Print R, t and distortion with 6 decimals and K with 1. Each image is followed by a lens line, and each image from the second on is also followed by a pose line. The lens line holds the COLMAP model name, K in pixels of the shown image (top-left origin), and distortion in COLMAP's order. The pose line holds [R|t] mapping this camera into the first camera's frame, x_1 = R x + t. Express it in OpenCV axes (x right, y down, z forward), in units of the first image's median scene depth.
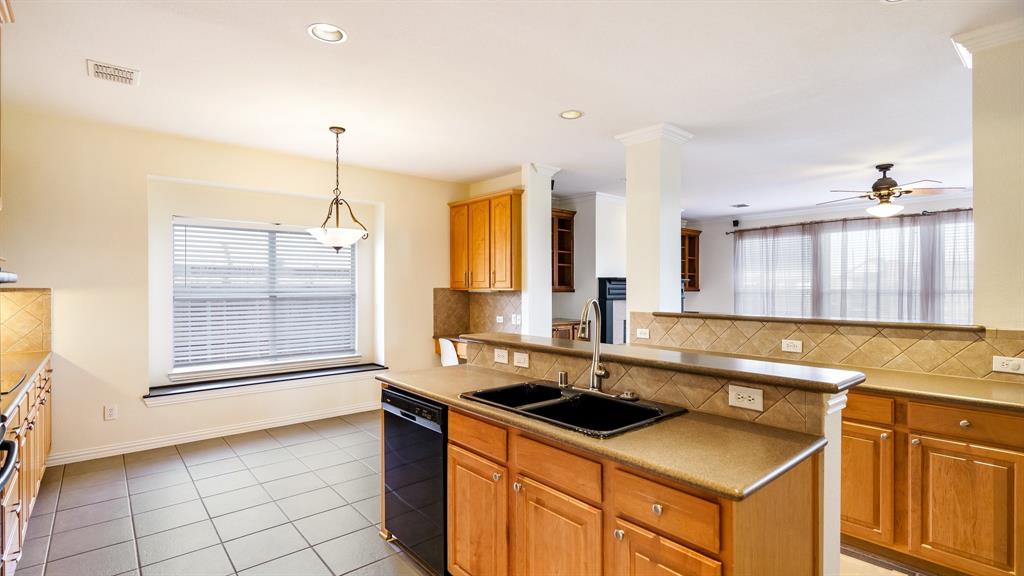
lens RADIAL K [[485.0, 0, 500.3], [0, 485.0, 288.6], [0, 0, 1]] dist [-0.002559, -0.000360]
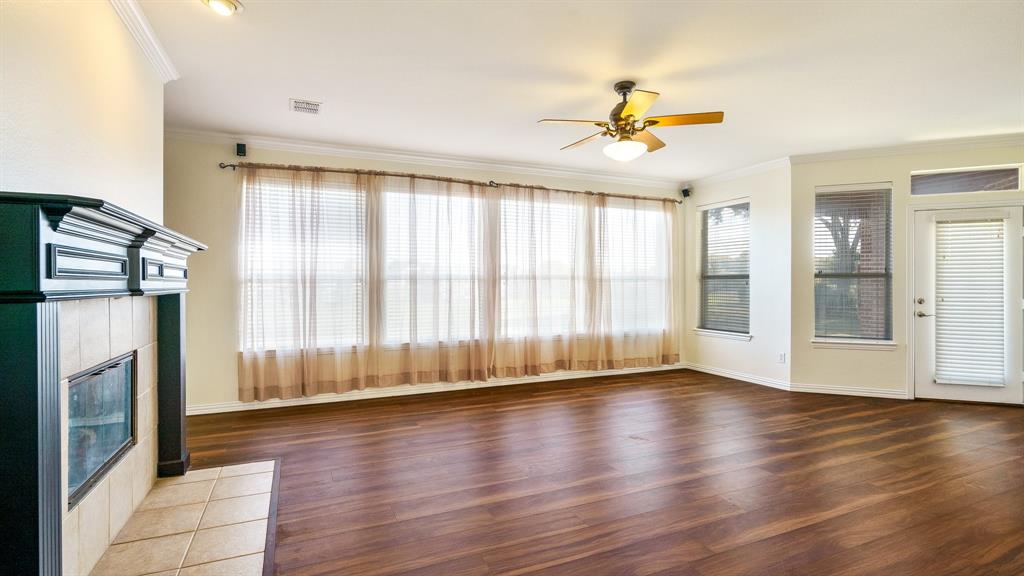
lens RADIAL K [[485.0, 0, 500.3], [0, 485.0, 288.6], [0, 0, 1]] dist [-0.002559, -0.000360]
pose [[0.279396, -0.012603, 0.960093, 0.063347], [0.006167, 0.999917, 0.011332, 0.015440], [-0.960156, 0.002755, 0.279451, 0.678438]]
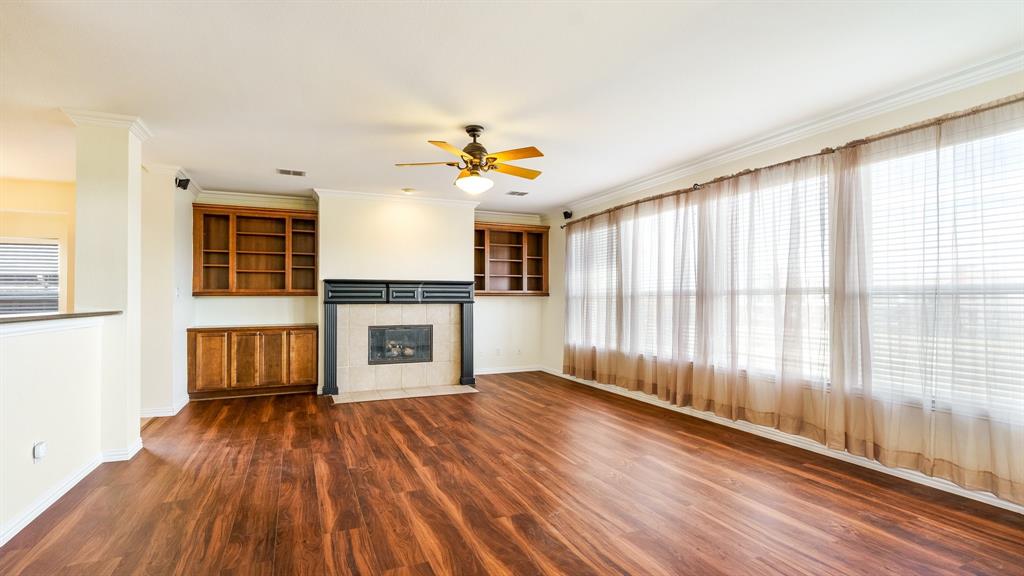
lens RADIAL K [[490.1, 0, 515.3], [0, 490.1, 296.7], [0, 0, 1]] dist [-0.000613, 0.000233]
pose [[0.963296, -0.006667, -0.268360, 0.733640], [0.005405, 0.999971, -0.005442, 0.013778], [0.268388, 0.003792, 0.963303, 0.183316]]
